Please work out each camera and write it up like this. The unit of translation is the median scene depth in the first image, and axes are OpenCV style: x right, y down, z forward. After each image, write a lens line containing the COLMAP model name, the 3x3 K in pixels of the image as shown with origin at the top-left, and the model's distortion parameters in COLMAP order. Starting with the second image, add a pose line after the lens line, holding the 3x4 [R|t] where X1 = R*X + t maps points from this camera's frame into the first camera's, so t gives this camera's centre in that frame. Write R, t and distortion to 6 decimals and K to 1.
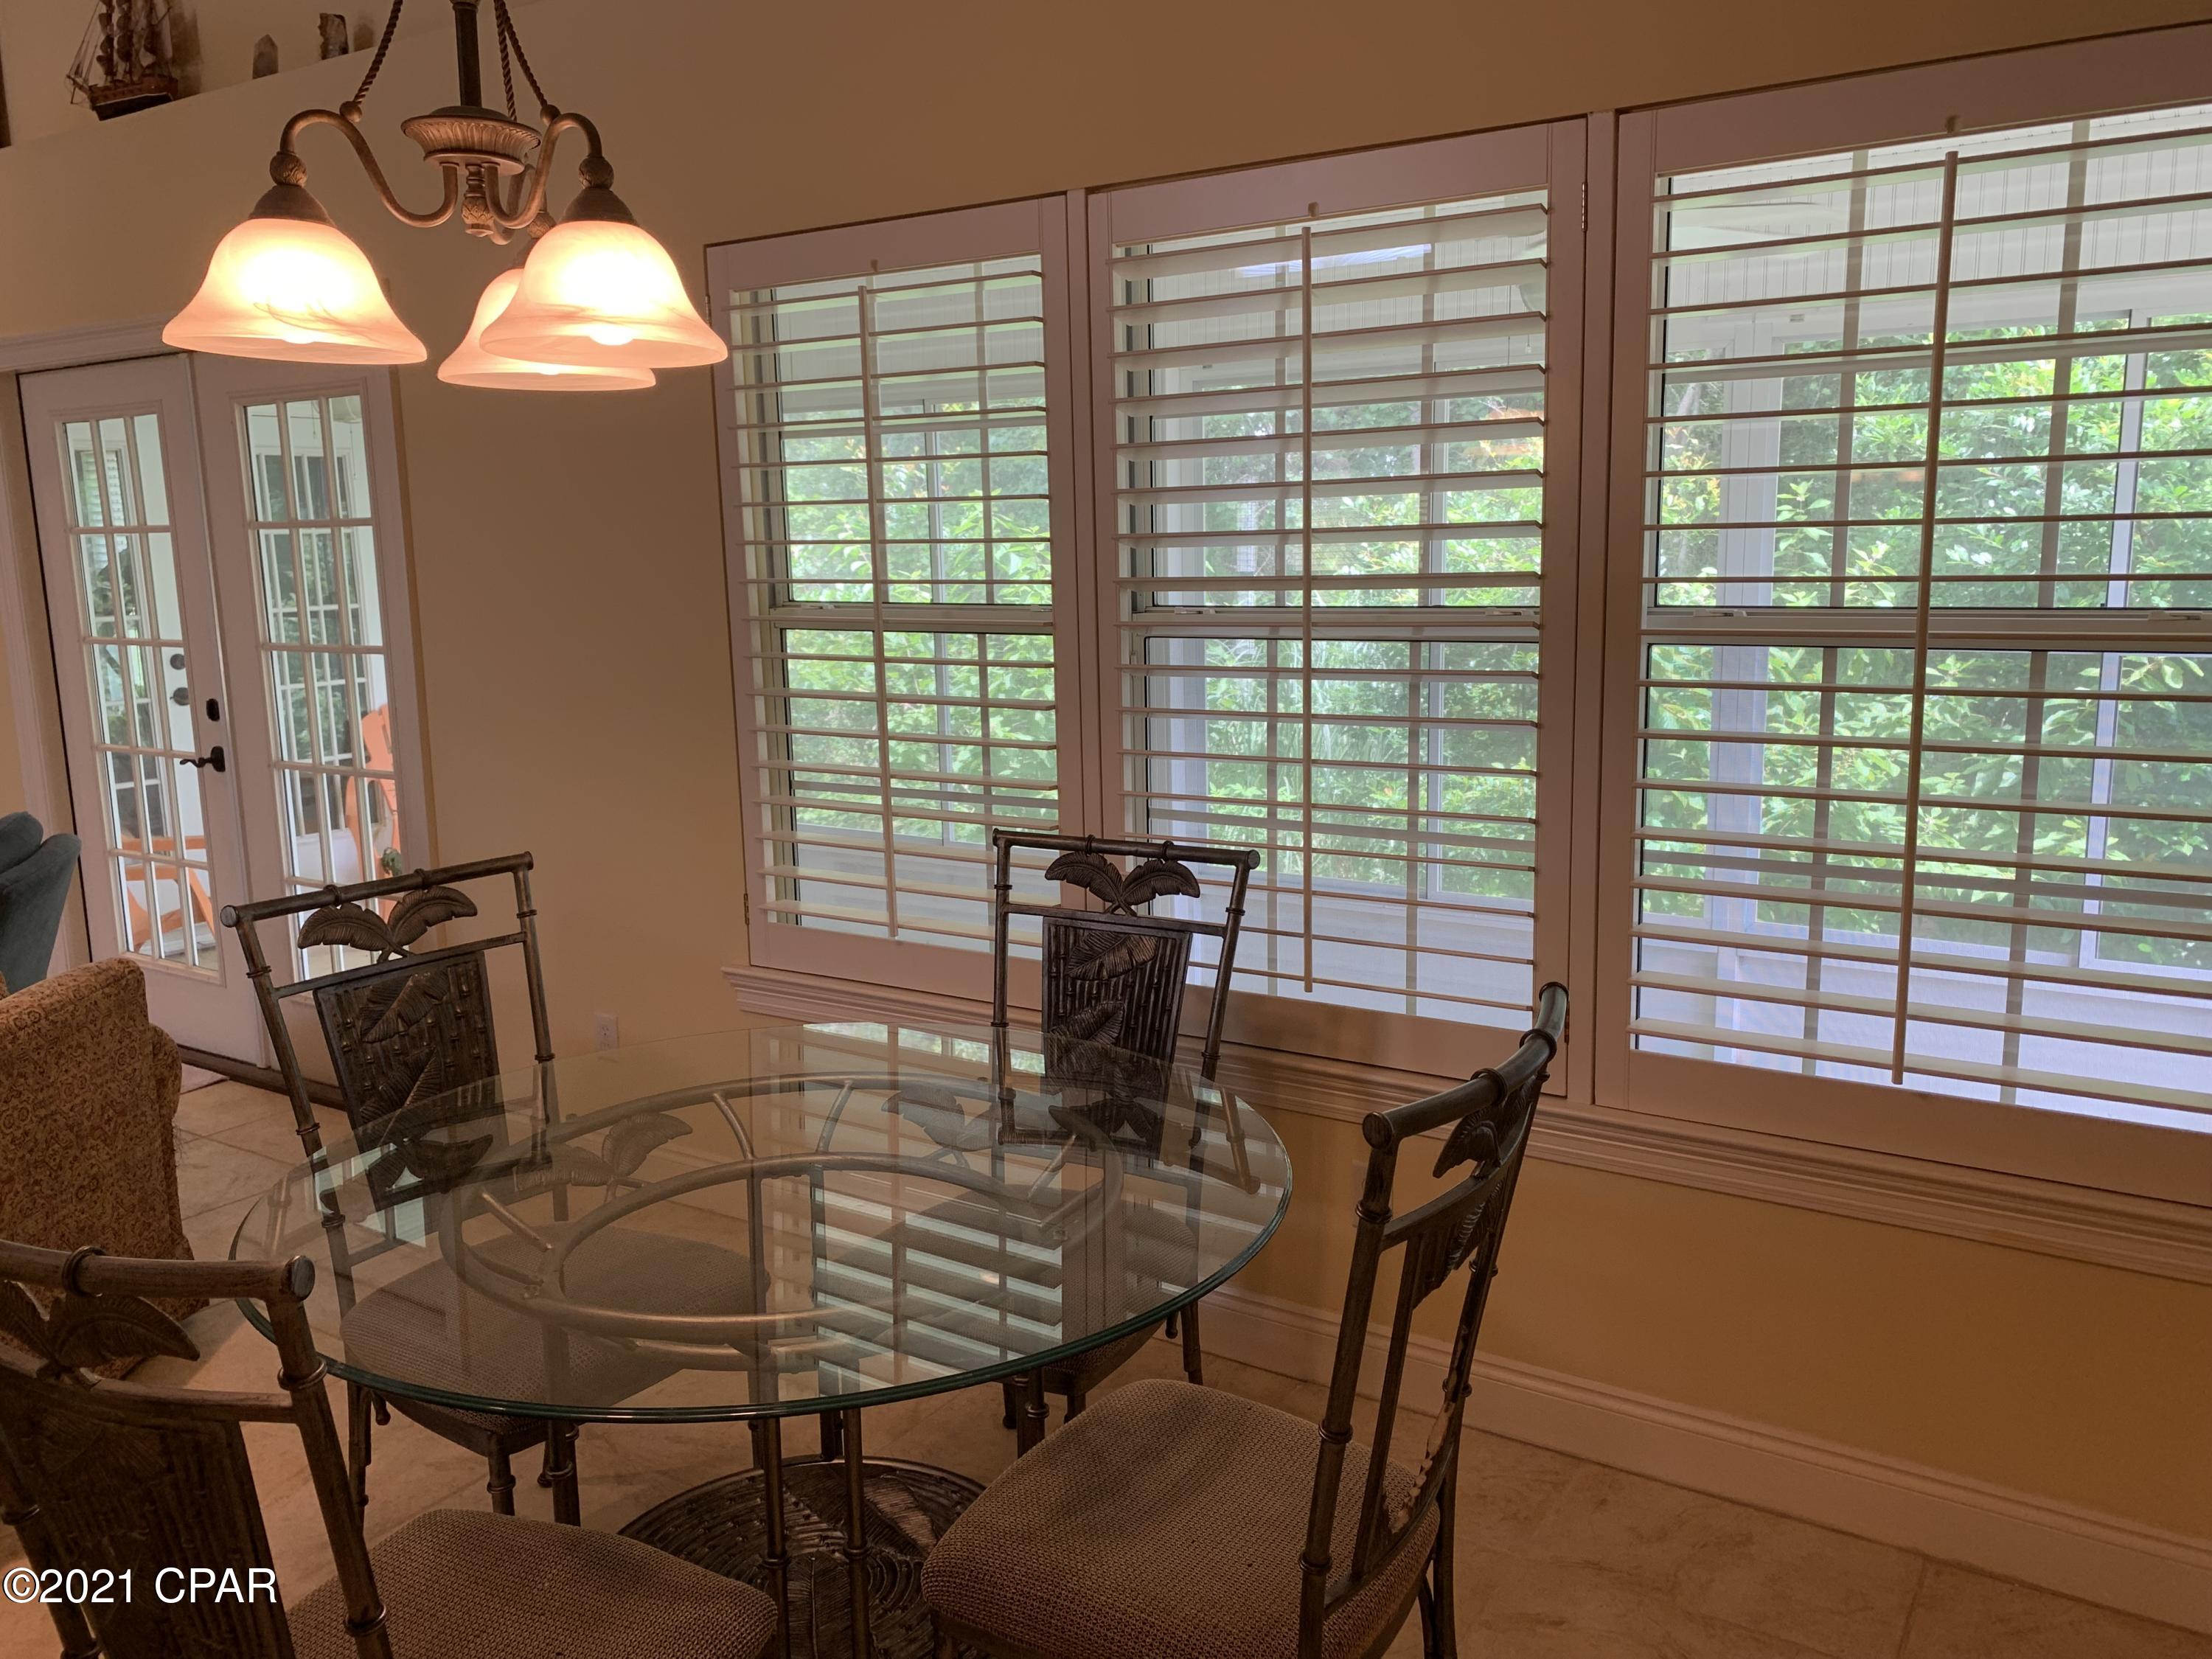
lens RADIAL K [[1682.2, 0, 1107.7], [0, 1682.2, 829.9], [0, 0, 1]] dist [0.017189, -0.002692]
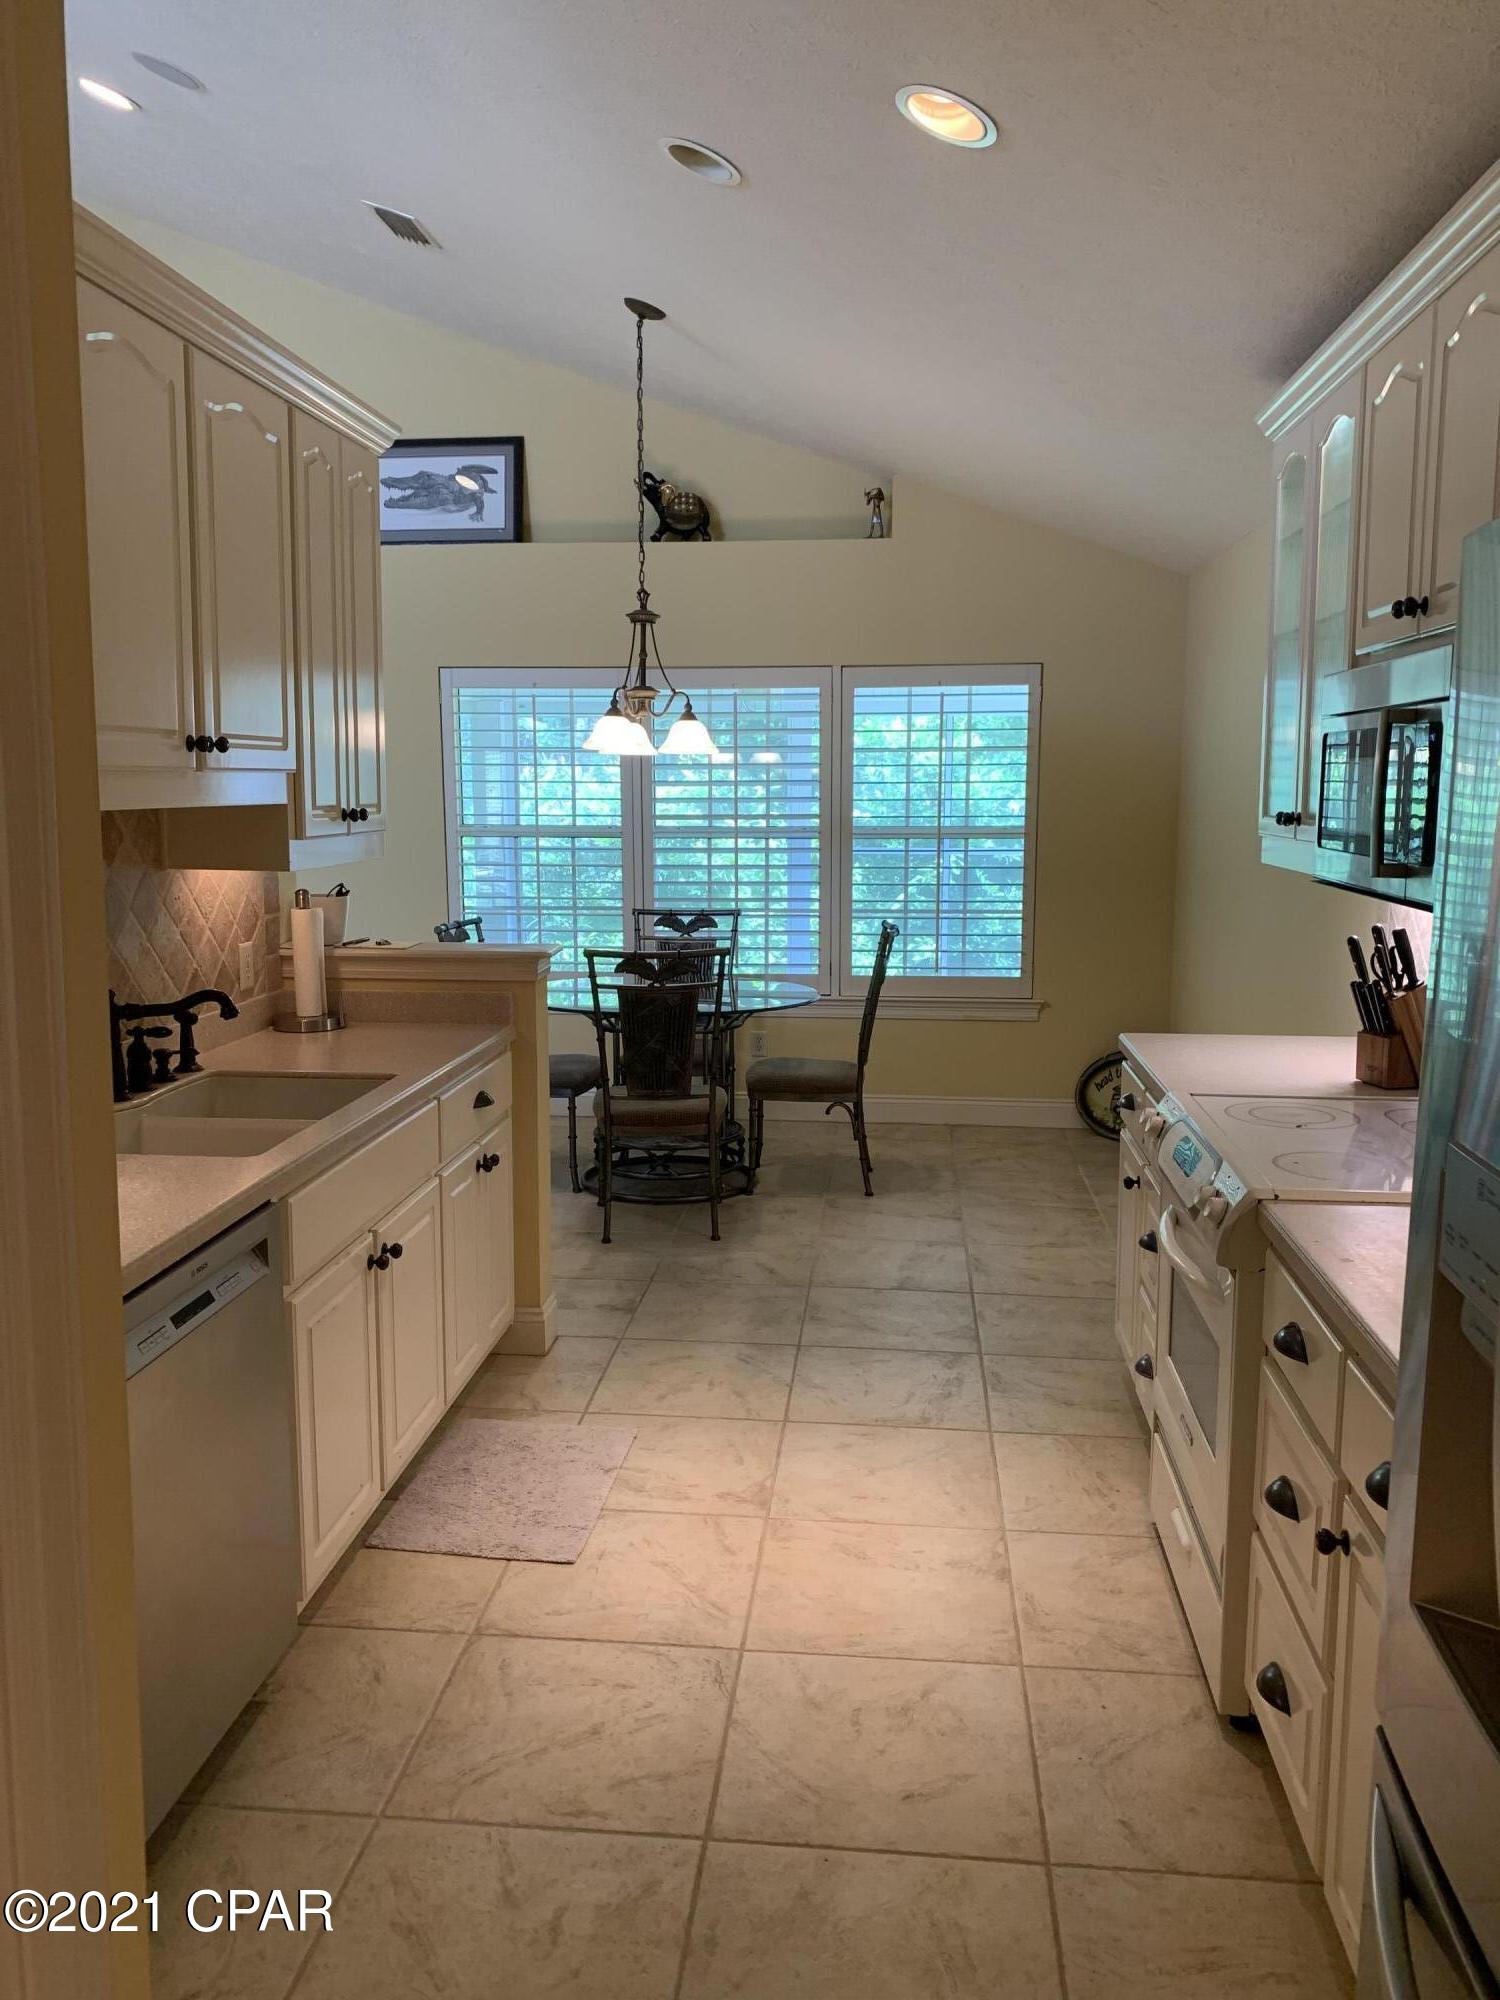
lens RADIAL K [[1520.9, 0, 749.3], [0, 1520.9, 995.2], [0, 0, 1]] dist [0.017189, -0.002692]
pose [[0.888069, -0.042385, 0.457752, -1.045398], [0.061048, 0.997795, -0.026047, 0.216723], [-0.455639, 0.051077, 0.888698, -1.246114]]
